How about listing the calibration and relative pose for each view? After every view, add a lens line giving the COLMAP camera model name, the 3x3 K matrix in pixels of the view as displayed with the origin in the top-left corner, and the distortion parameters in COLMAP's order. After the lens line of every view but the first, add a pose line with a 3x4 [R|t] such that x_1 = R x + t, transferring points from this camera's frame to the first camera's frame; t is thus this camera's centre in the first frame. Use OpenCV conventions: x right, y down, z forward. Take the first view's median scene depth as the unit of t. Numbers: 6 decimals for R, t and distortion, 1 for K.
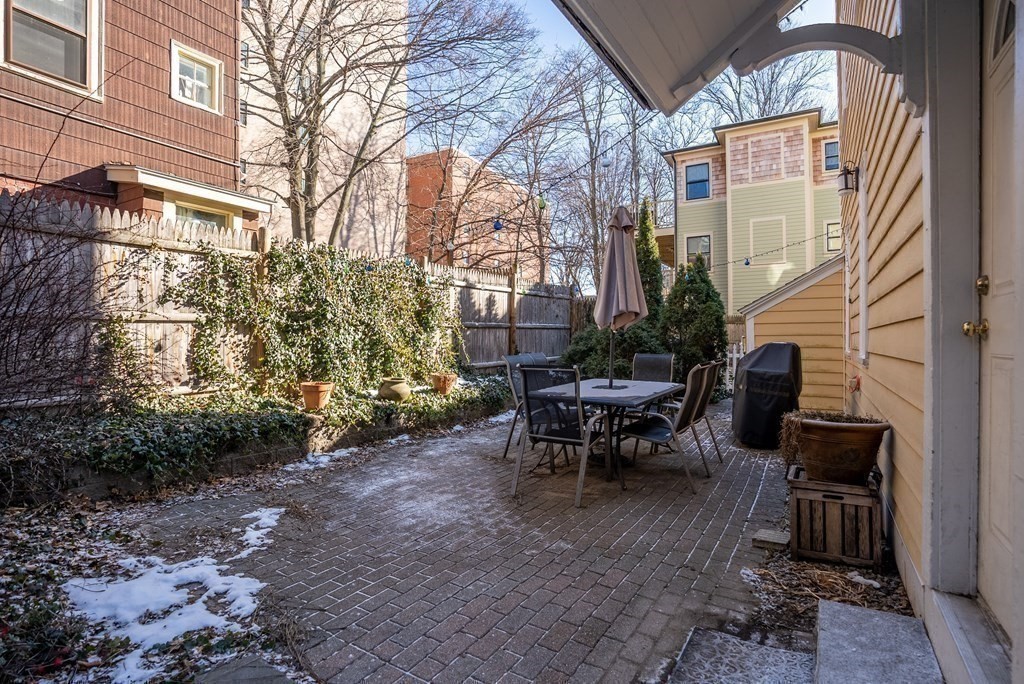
lens RADIAL K [[479.5, 0, 518.7], [0, 479.5, 339.7], [0, 0, 1]] dist [-0.030617, 0.003110]
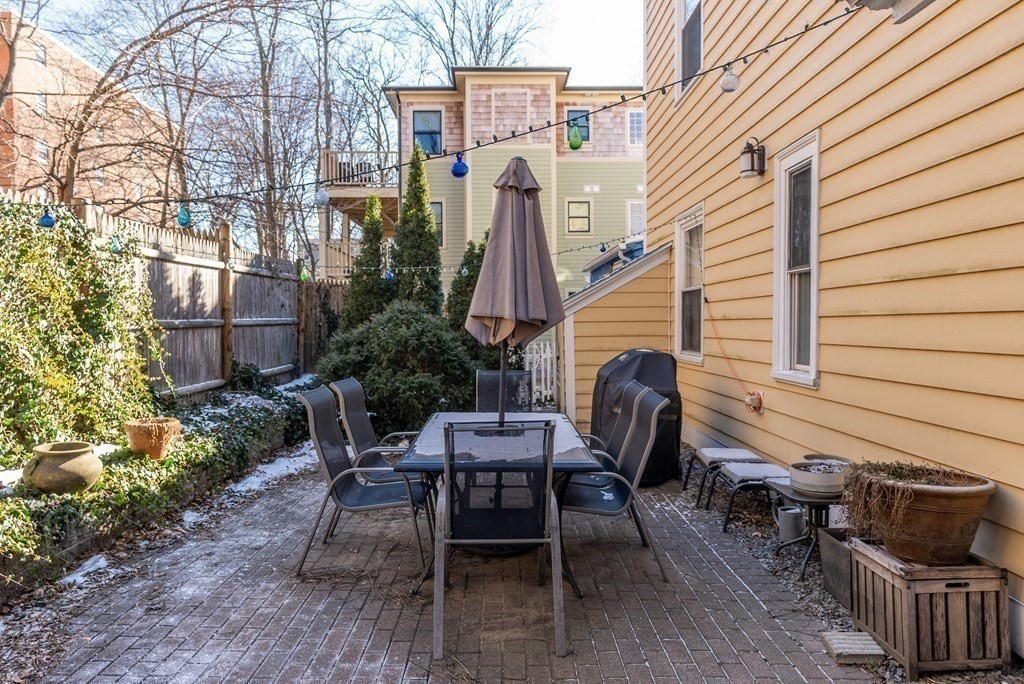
lens RADIAL K [[611.5, 0, 509.2], [0, 611.5, 344.0], [0, 0, 1]] dist [-0.000833, 0.000959]
pose [[0.857530, -0.022636, 0.513936, -0.120360], [0.009080, 0.999542, 0.028874, -0.023697], [-0.514354, -0.020093, 0.857342, 0.146108]]
